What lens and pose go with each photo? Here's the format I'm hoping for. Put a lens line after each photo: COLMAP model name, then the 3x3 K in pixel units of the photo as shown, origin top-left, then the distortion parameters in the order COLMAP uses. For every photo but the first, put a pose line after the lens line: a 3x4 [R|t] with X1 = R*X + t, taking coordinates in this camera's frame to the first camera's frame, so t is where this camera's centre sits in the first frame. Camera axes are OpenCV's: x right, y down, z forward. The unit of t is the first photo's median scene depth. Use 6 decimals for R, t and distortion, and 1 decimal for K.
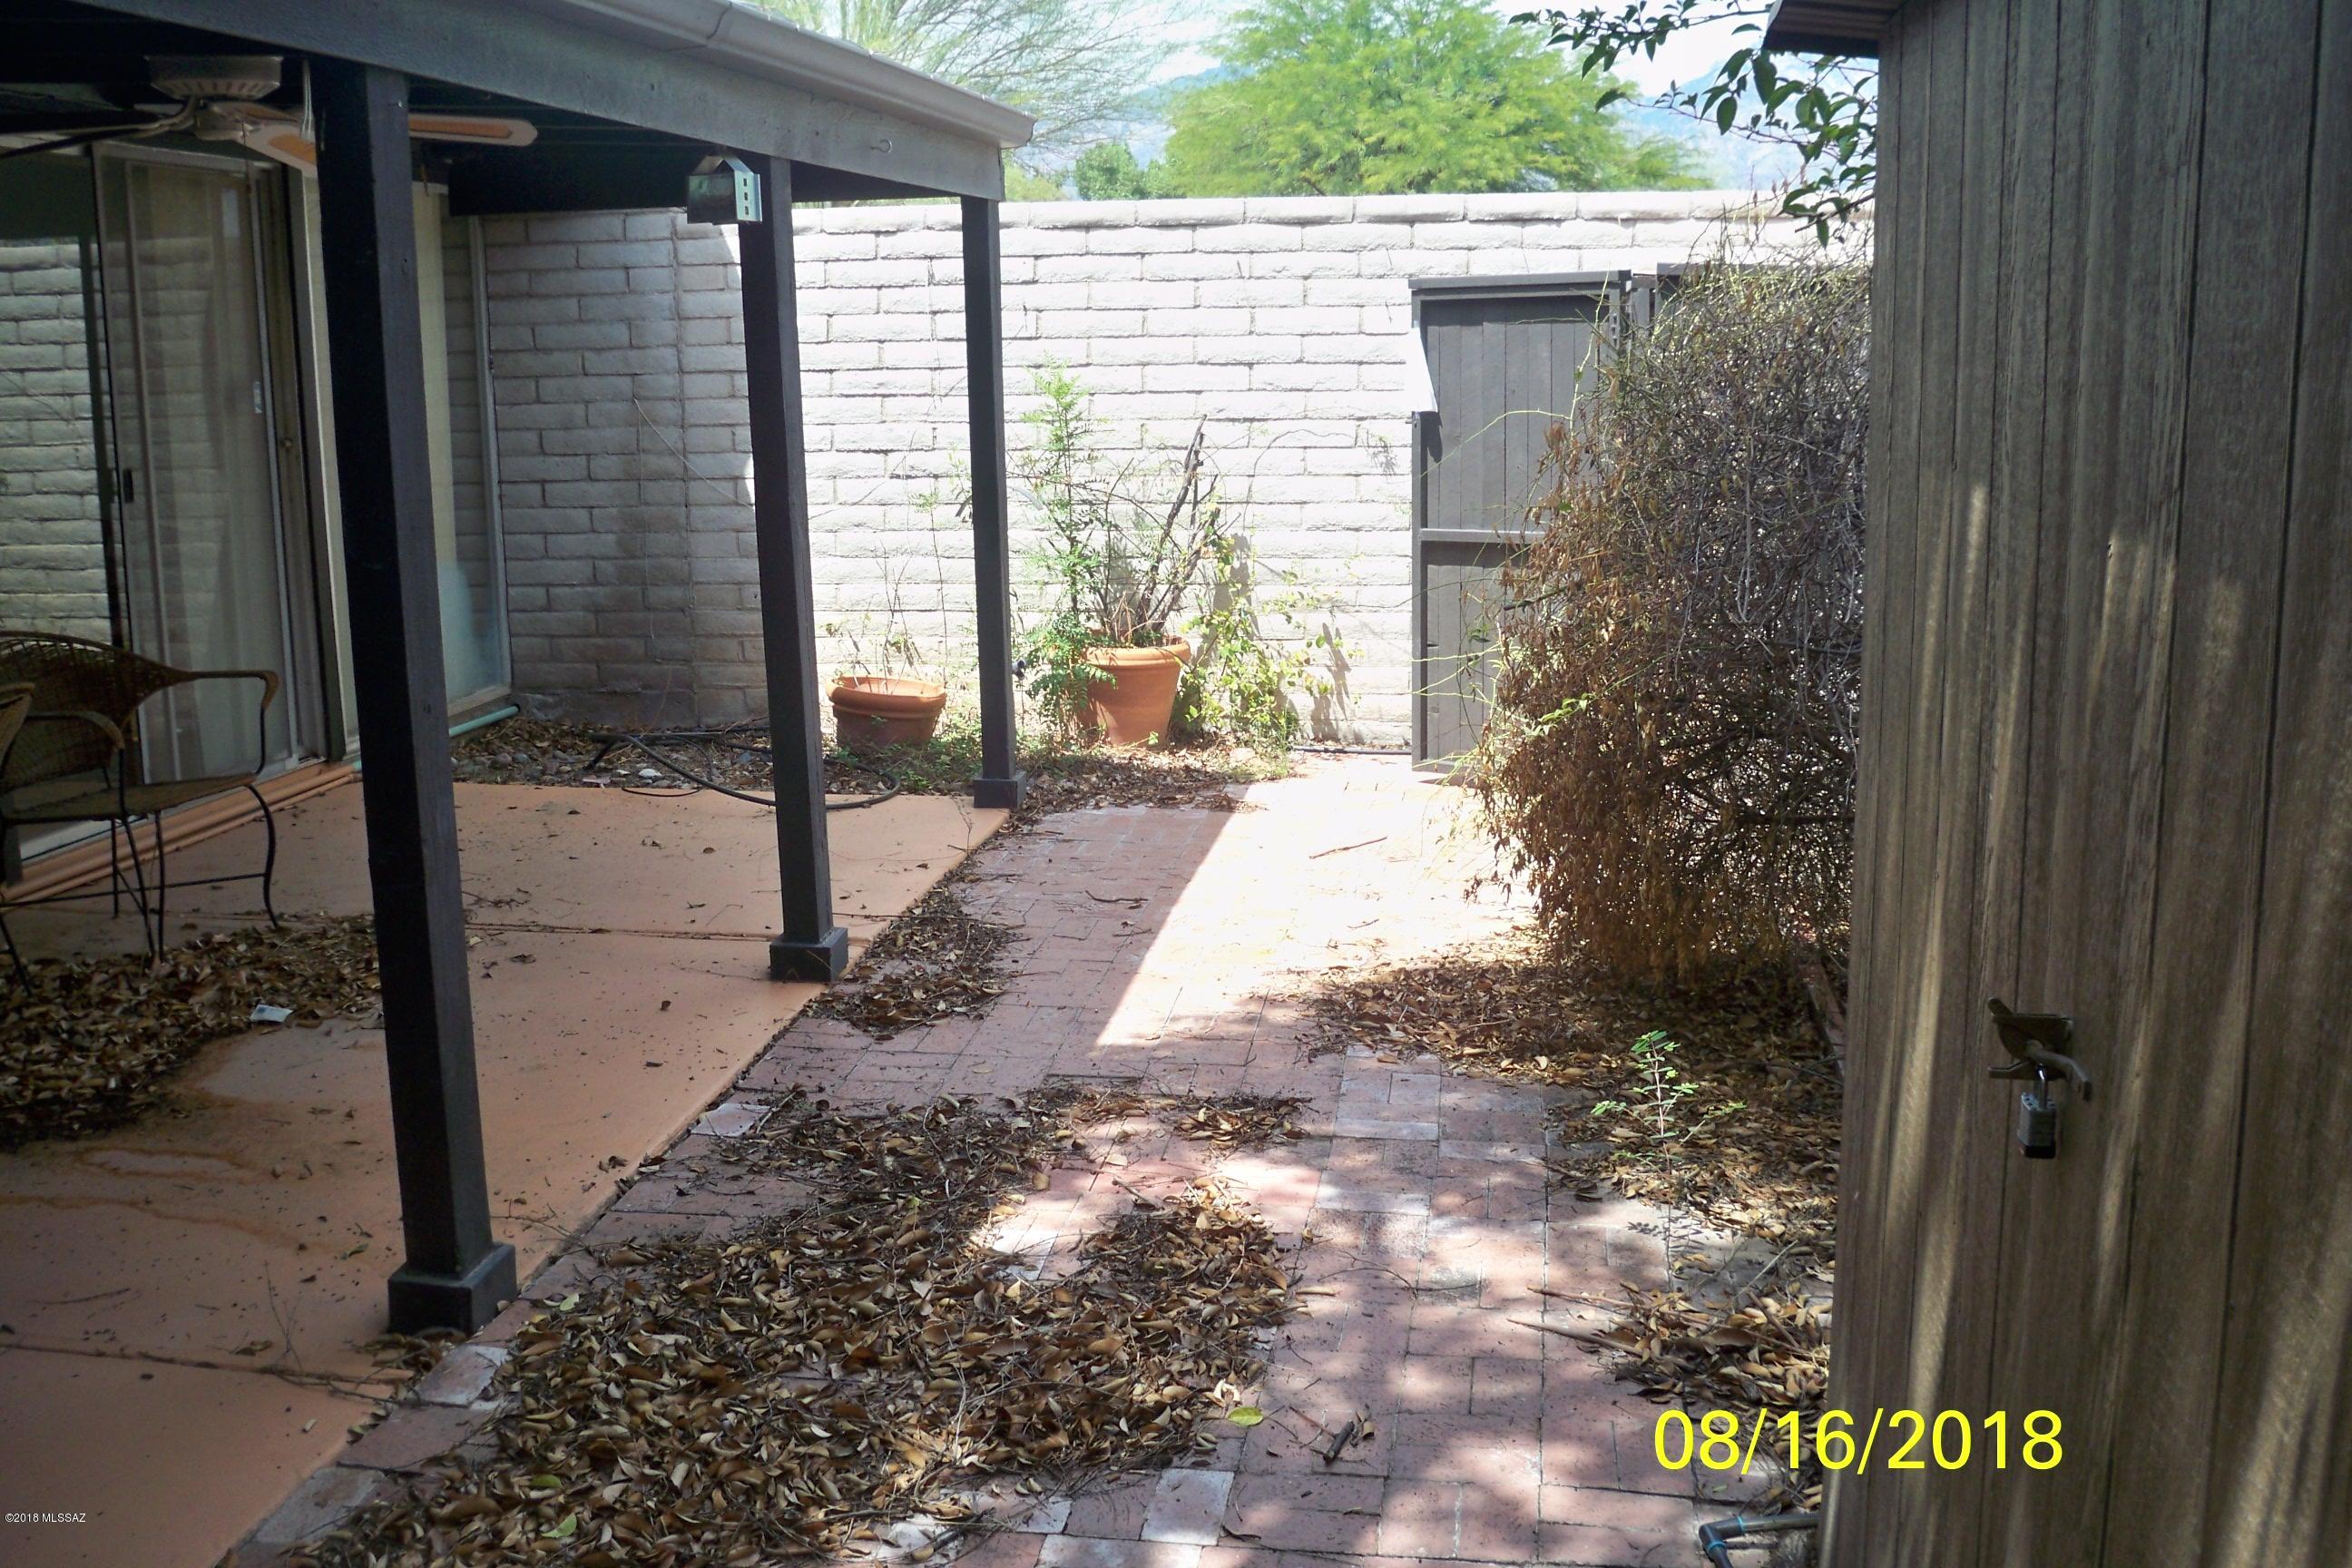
lens RADIAL K [[2376.7, 0, 1161.2], [0, 2376.7, 796.1], [0, 0, 1]] dist [-0.110256, 0.000000]
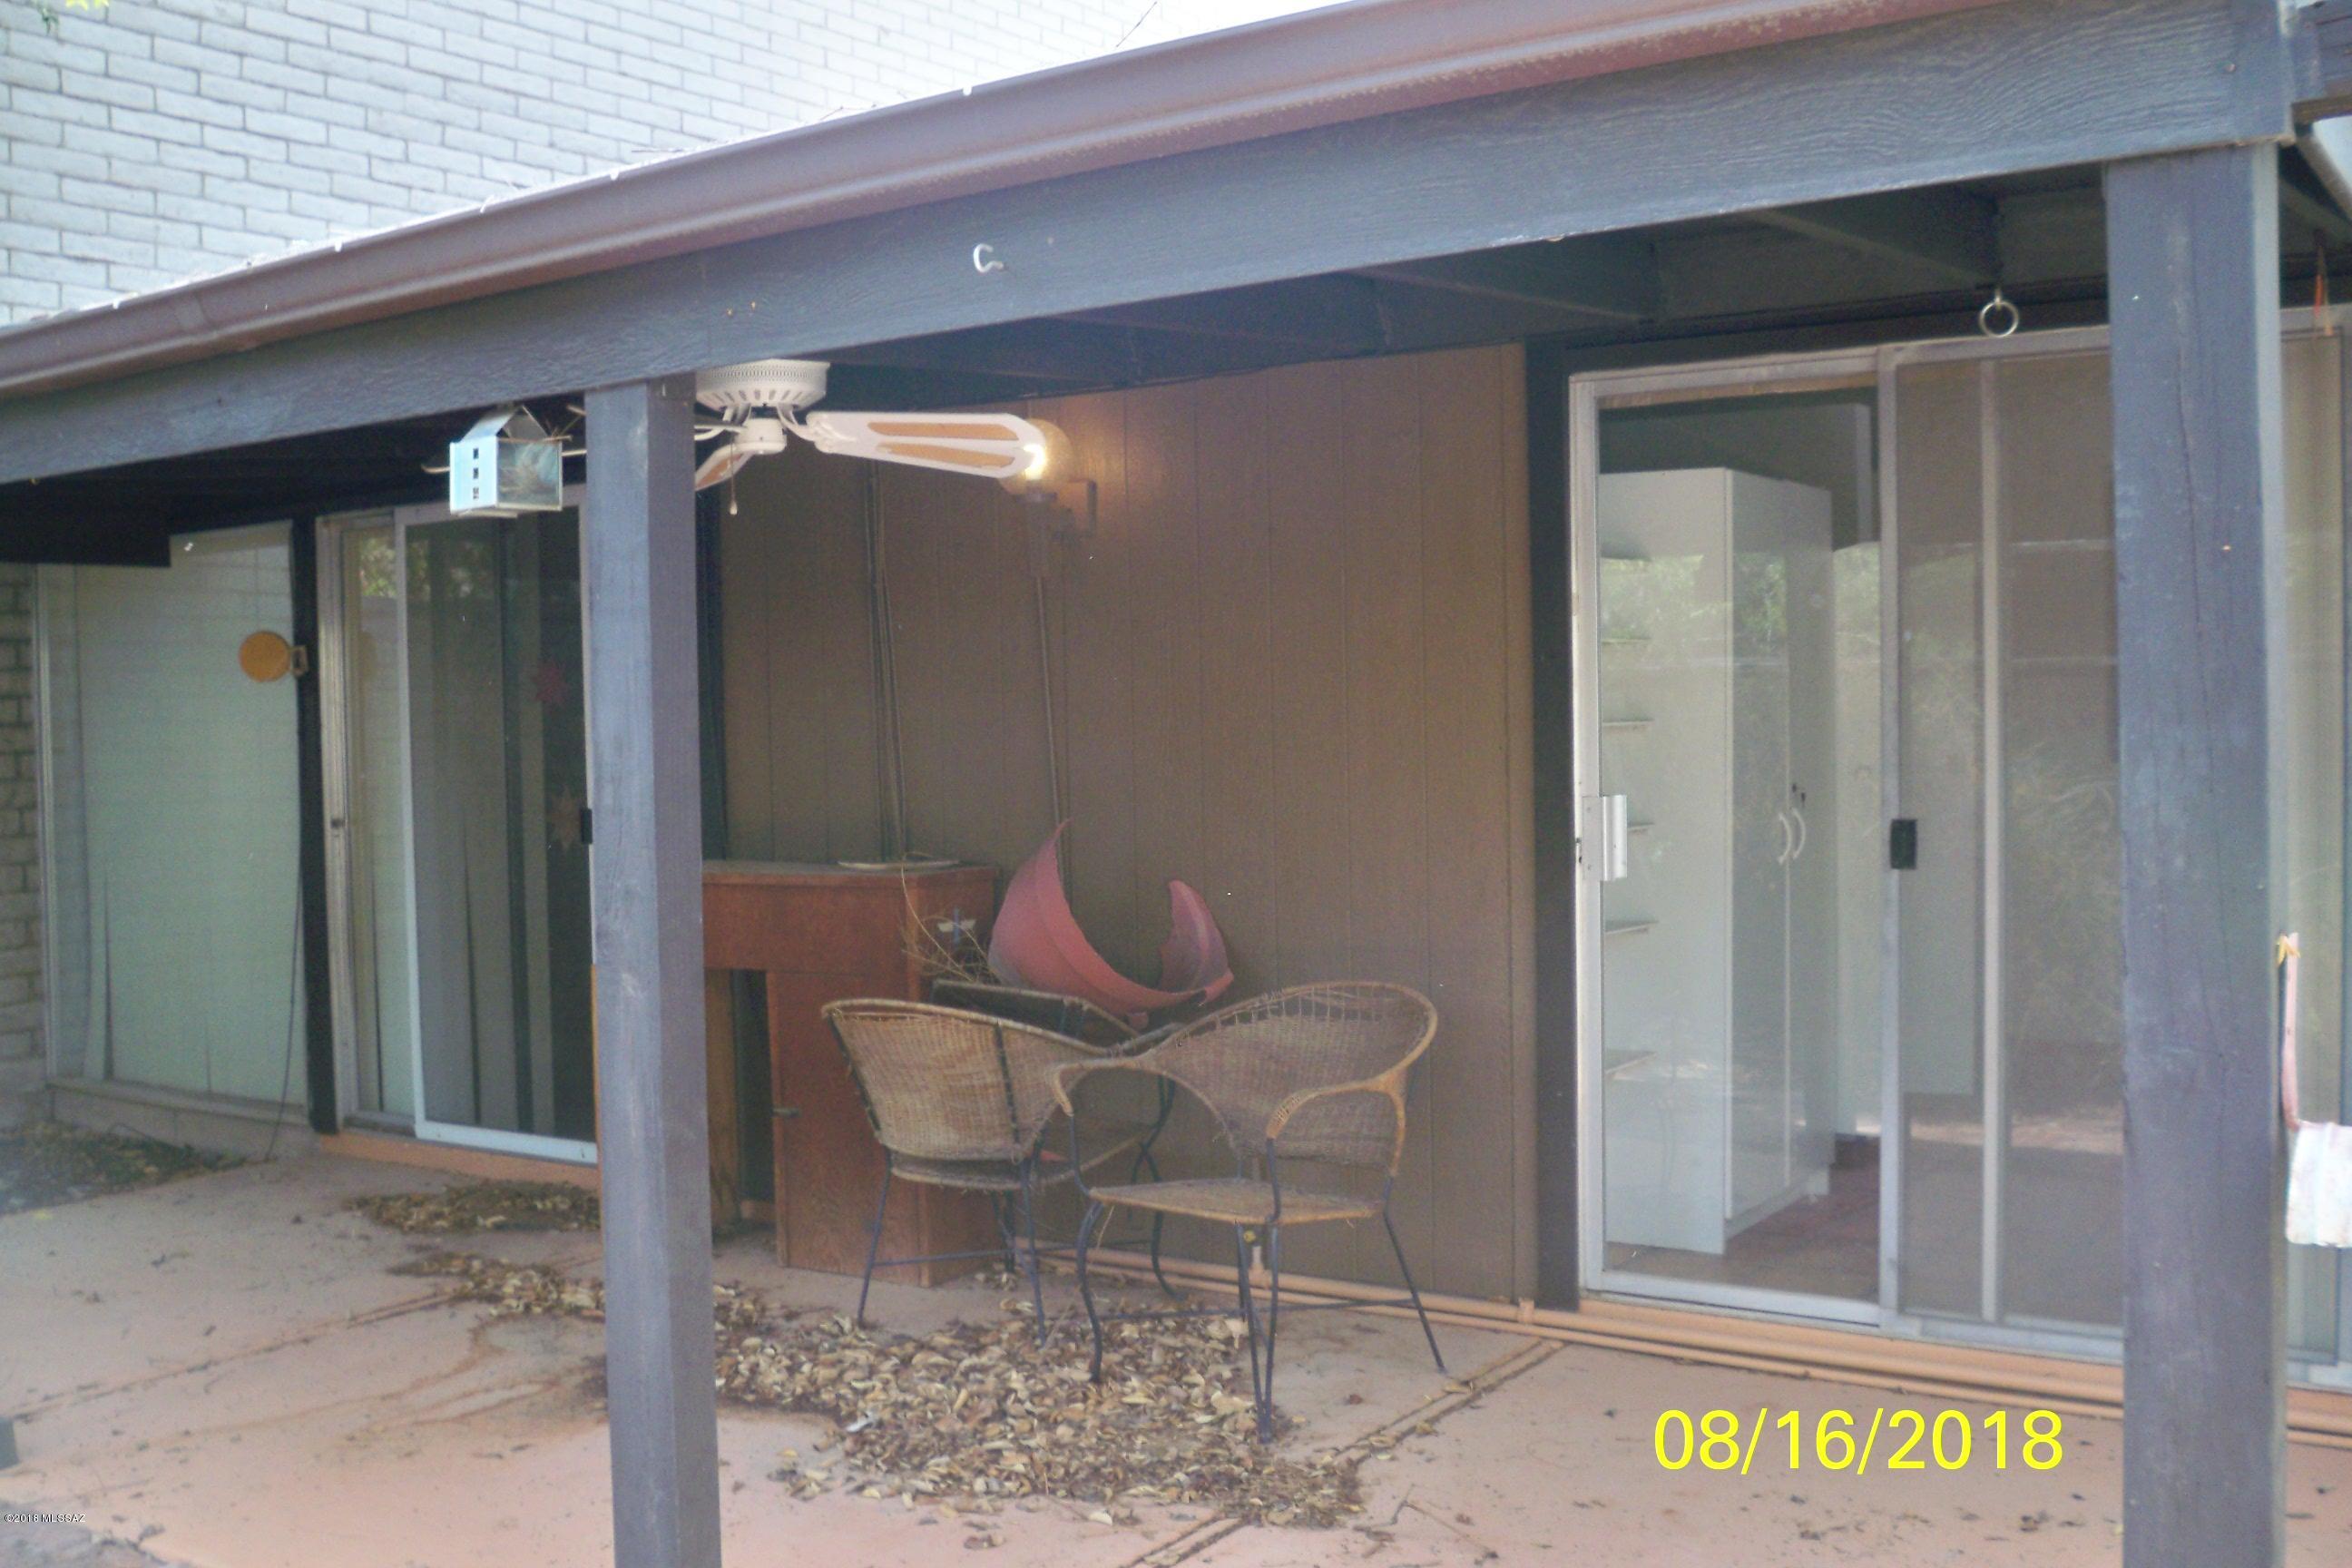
lens RADIAL K [[2376.7, 0, 1174.3], [0, 2376.7, 782.8], [0, 0, 1]] dist [-0.110256, 0.000000]
pose [[-0.462487, 0.034428, -0.885957, 0.327706], [-0.152443, 0.981277, 0.117711, -0.260175], [0.873422, 0.189498, -0.448580, 1.410513]]
